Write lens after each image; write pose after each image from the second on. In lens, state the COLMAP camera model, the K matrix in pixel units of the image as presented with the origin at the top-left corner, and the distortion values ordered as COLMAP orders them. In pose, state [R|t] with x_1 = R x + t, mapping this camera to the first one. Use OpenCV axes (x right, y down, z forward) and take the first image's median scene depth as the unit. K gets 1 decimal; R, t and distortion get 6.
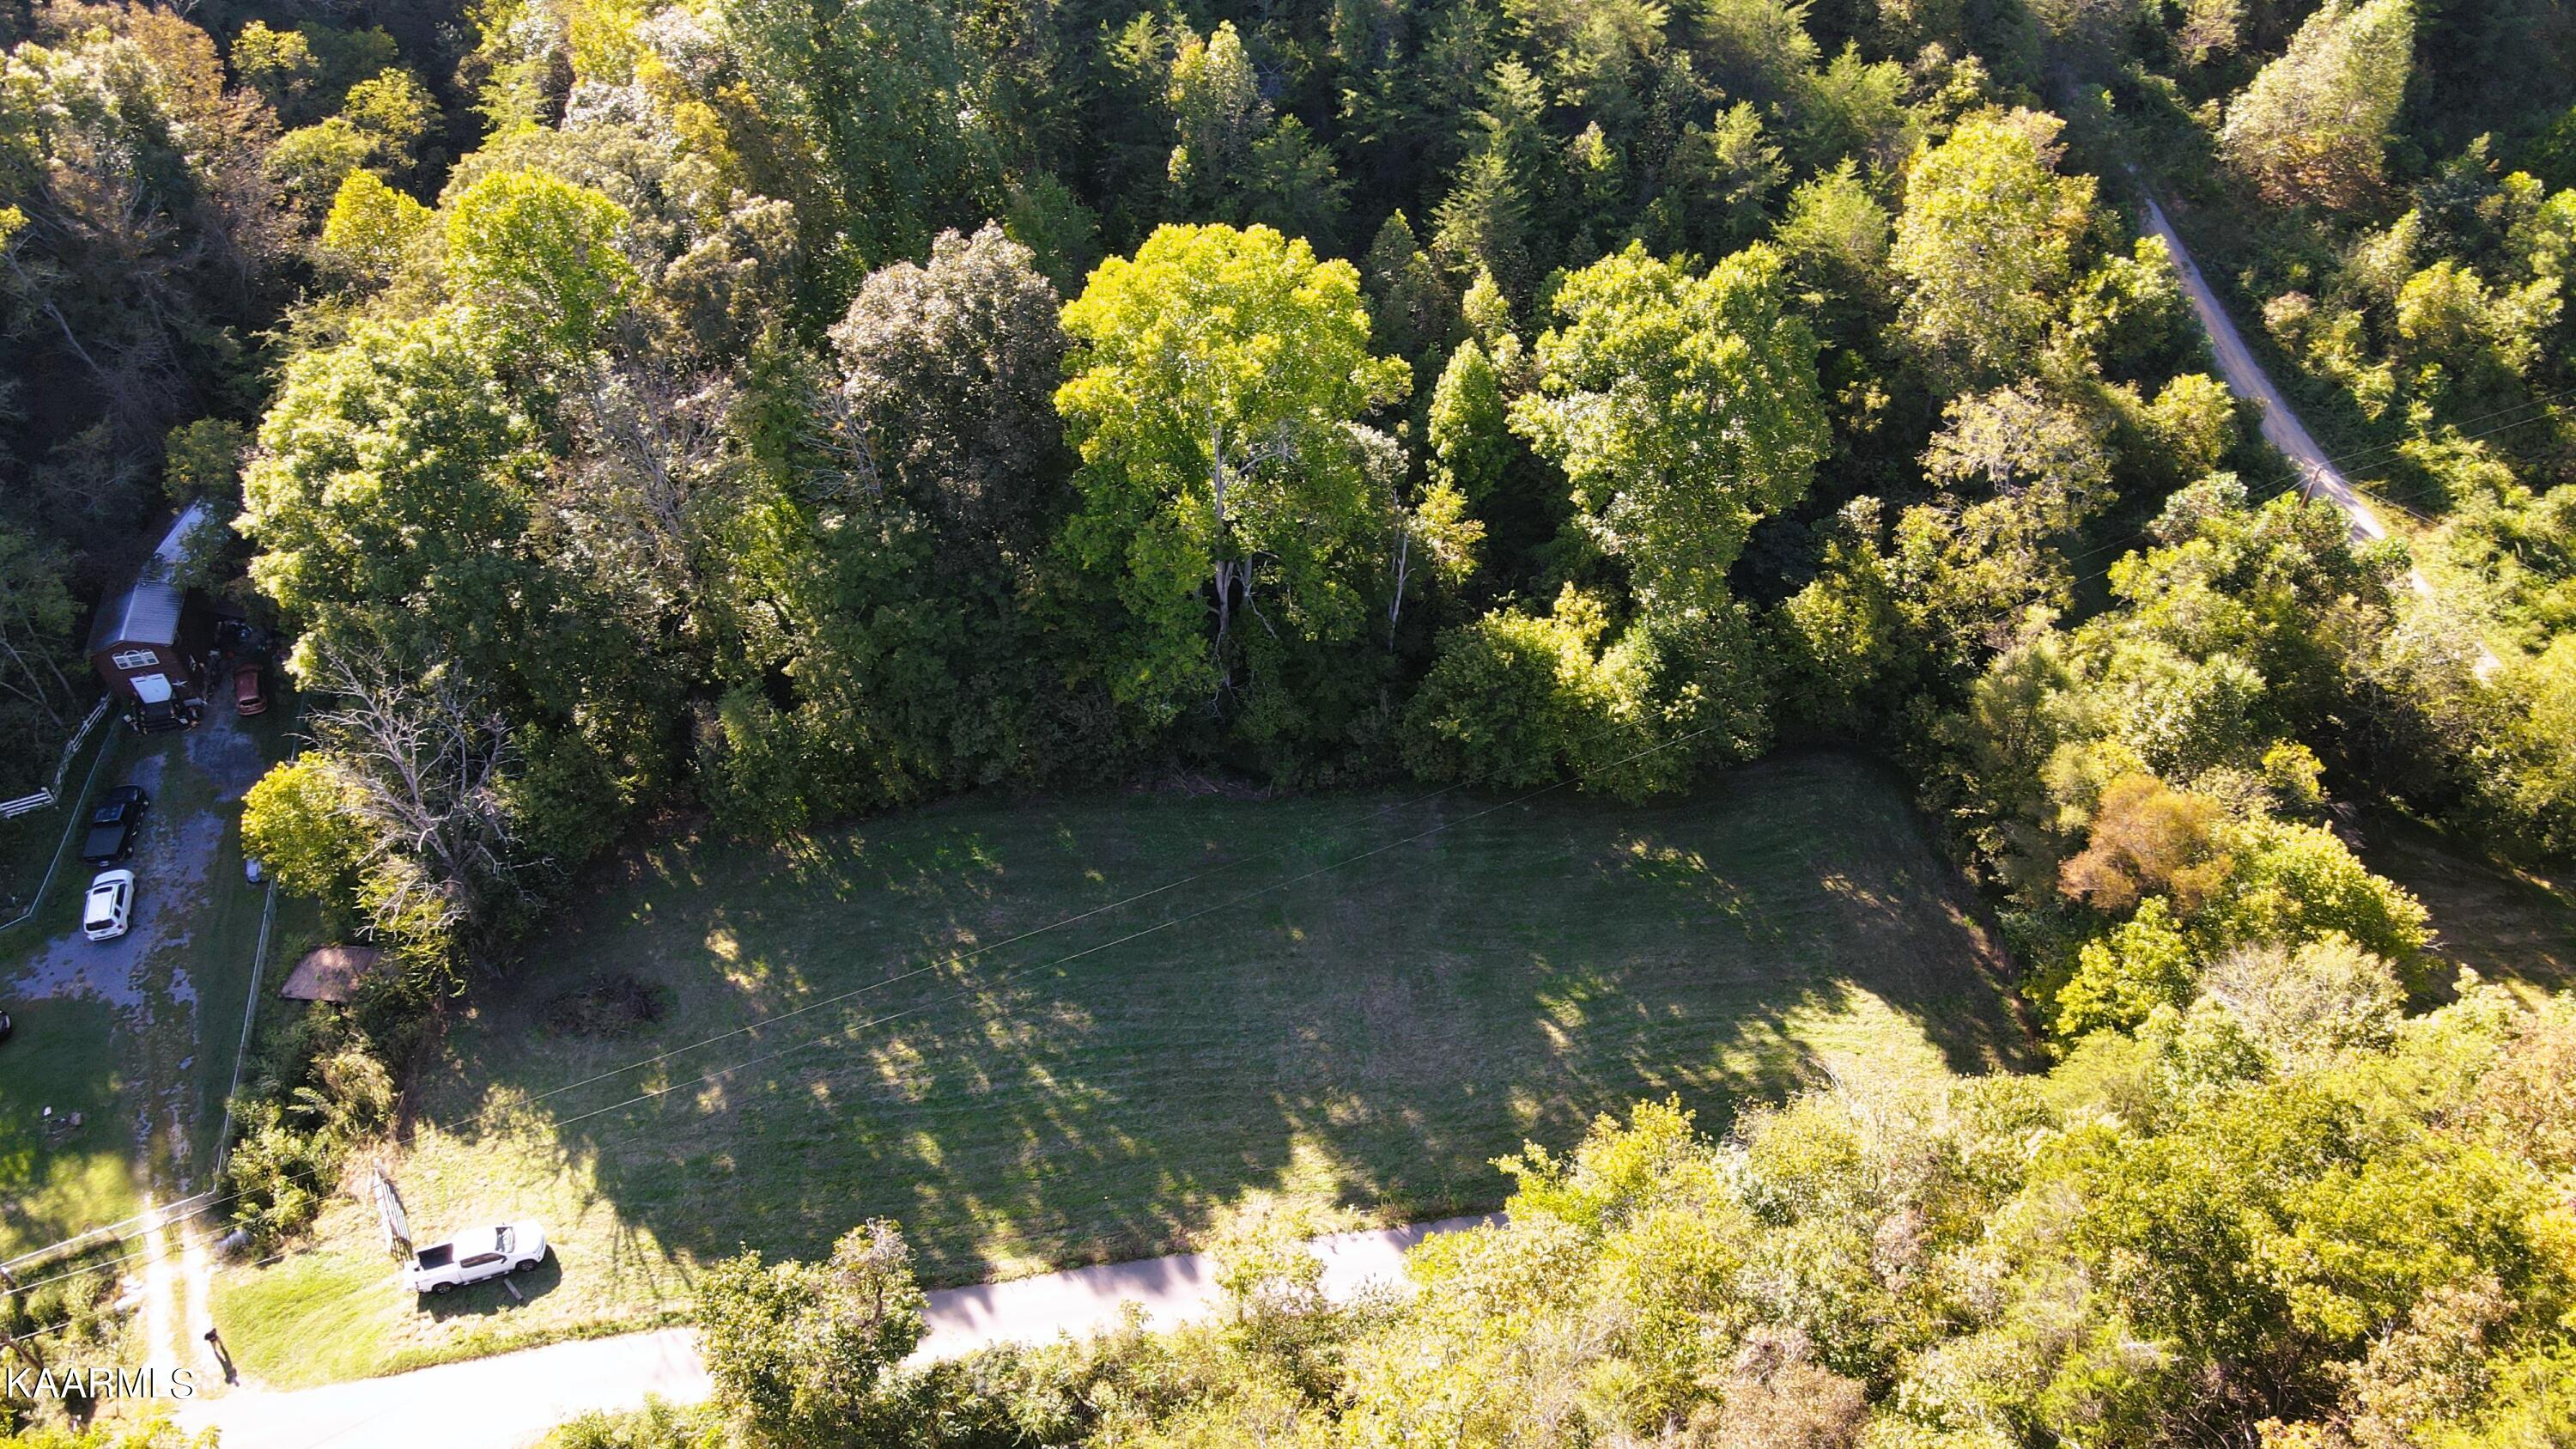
lens RADIAL K [[1912.5, 0, 1280.0], [0, 1912.5, 727.3], [0, 0, 1]] dist [0.002402, 0.022033]
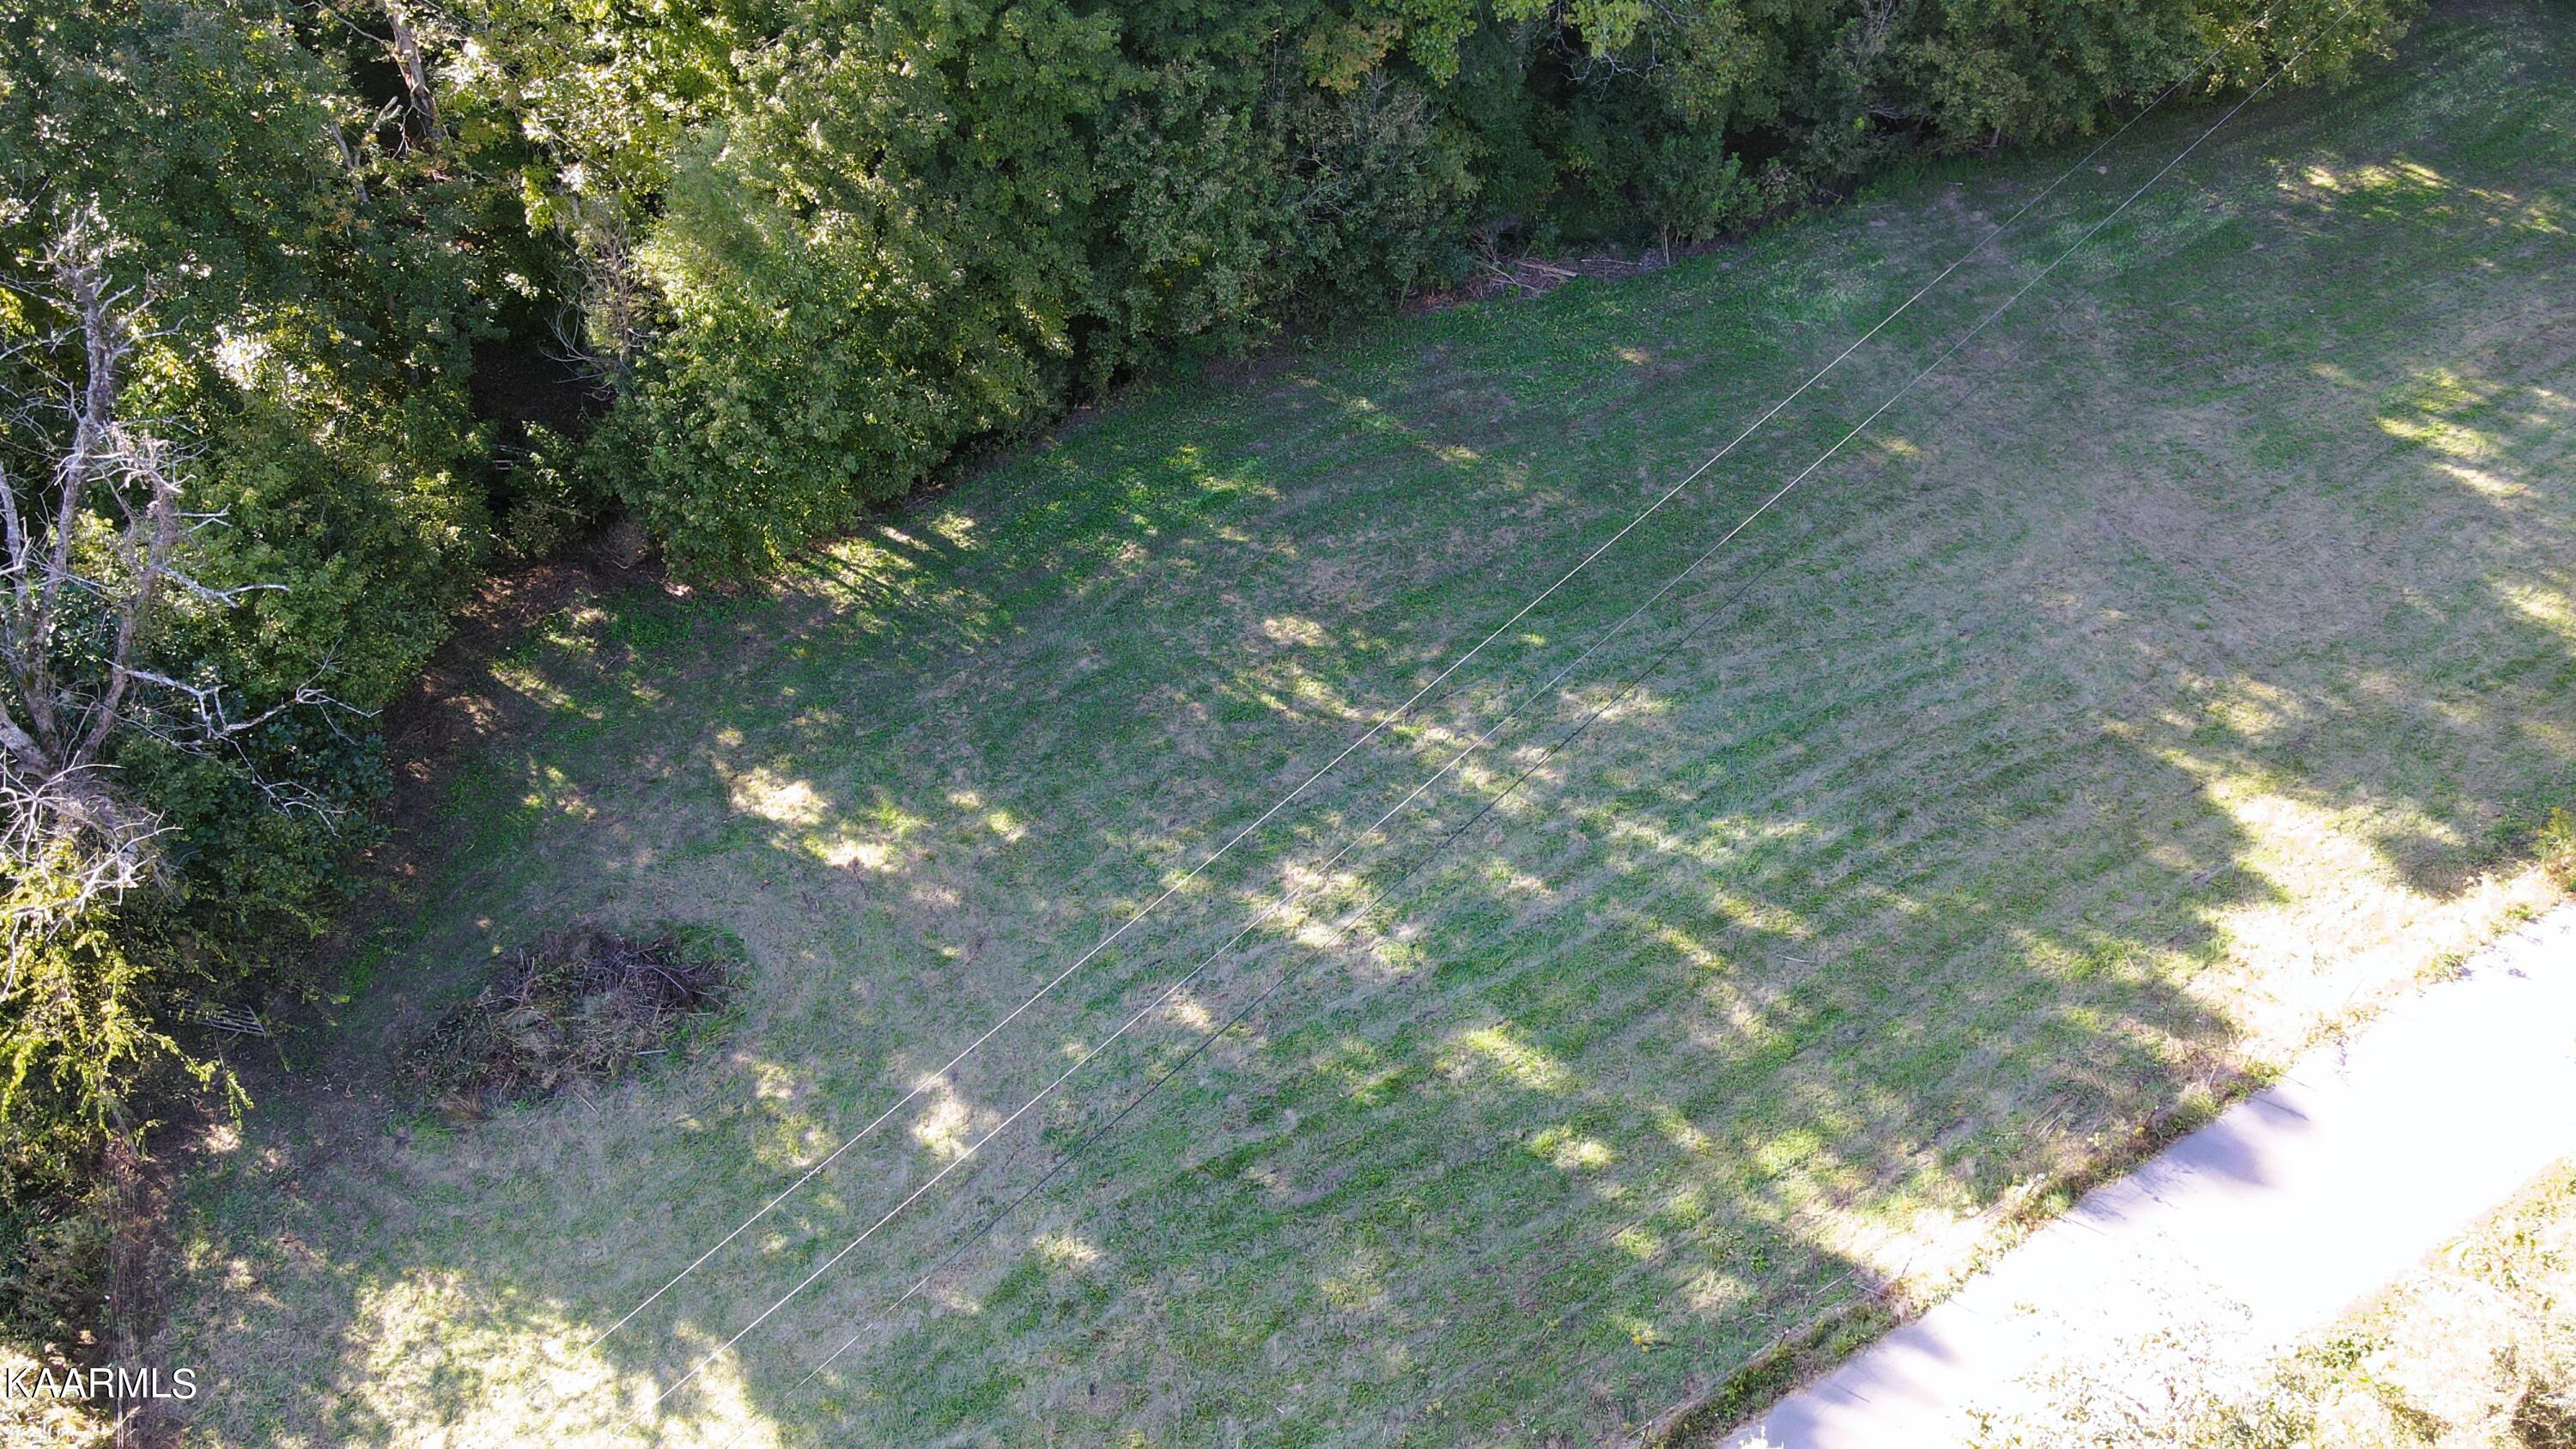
lens RADIAL K [[1912.5, 0, 1319.9], [0, 1912.5, 743.7], [0, 0, 1]] dist [0.002402, 0.022033]
pose [[0.925513, -0.280805, 0.254117, -0.292953], [0.260353, 0.959048, 0.111547, 0.088248], [-0.275033, -0.037078, 0.960720, 0.573330]]
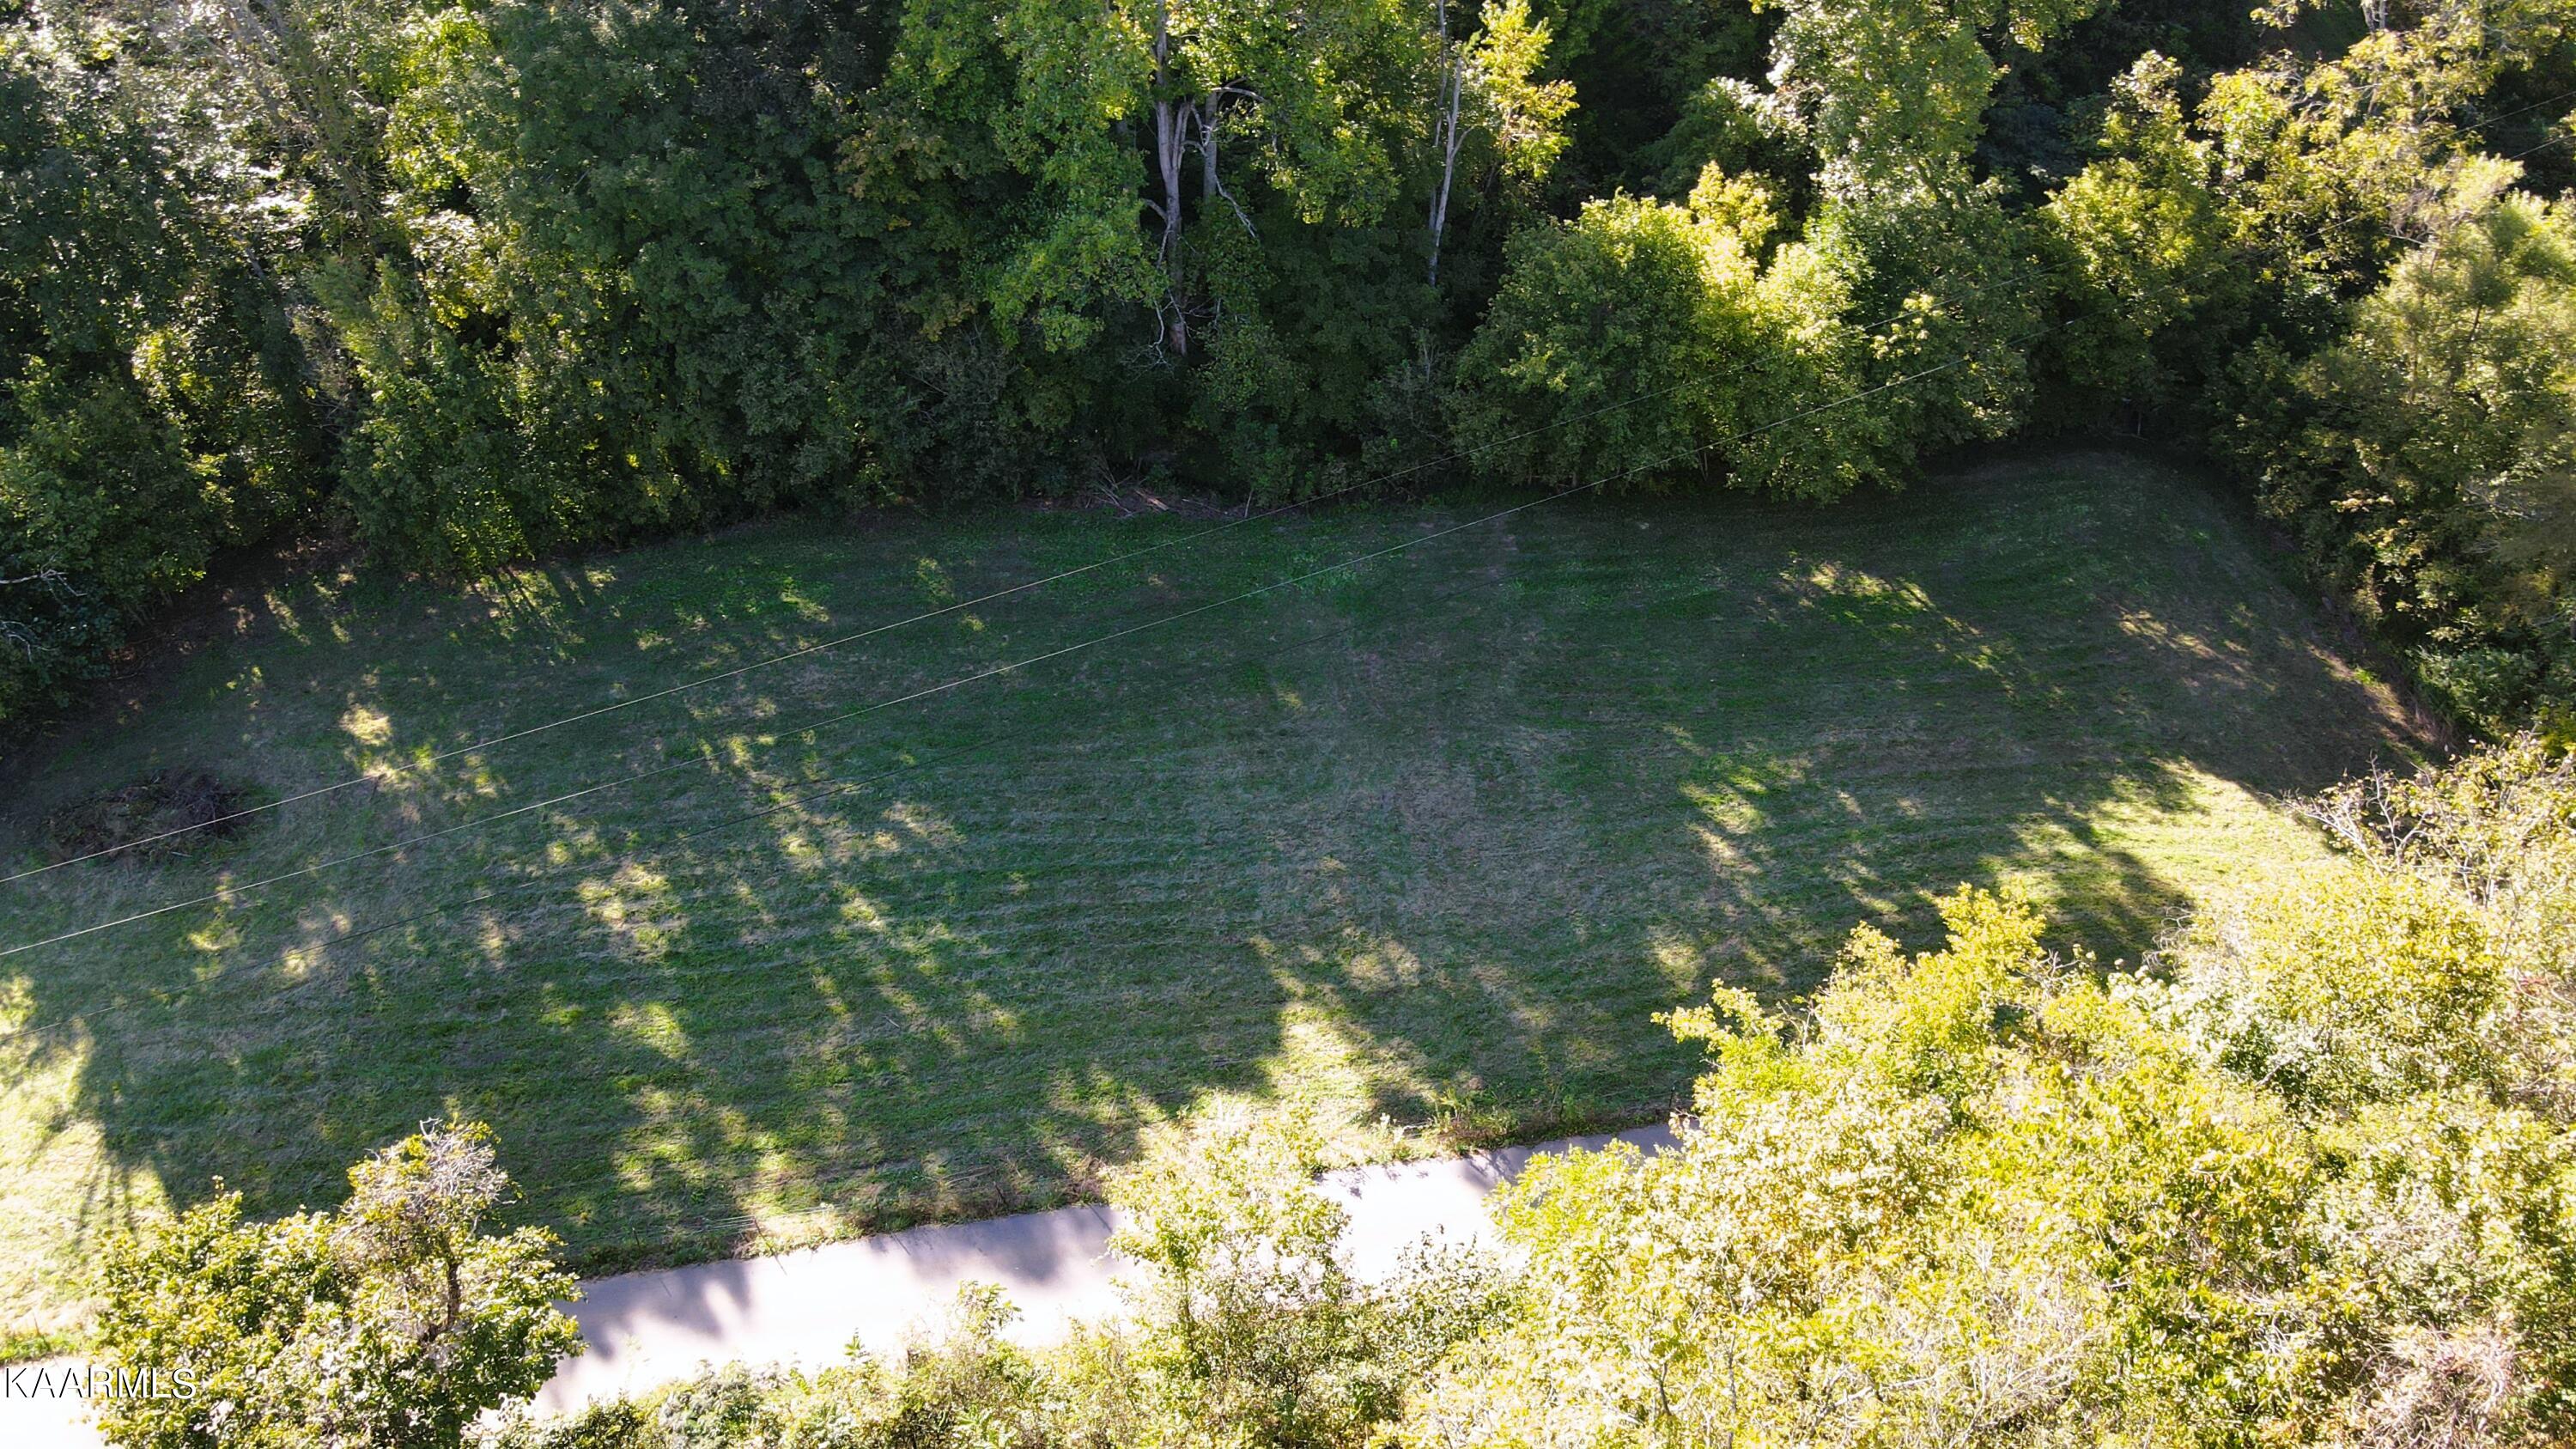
lens RADIAL K [[1912.5, 0, 1286.3], [0, 1912.5, 725.0], [0, 0, 1]] dist [0.002402, 0.022033]
pose [[0.999961, -0.006648, 0.005892, 0.003934], [0.006667, 0.999973, -0.003213, 0.121109], [-0.005871, 0.003252, 0.999977, 0.386802]]
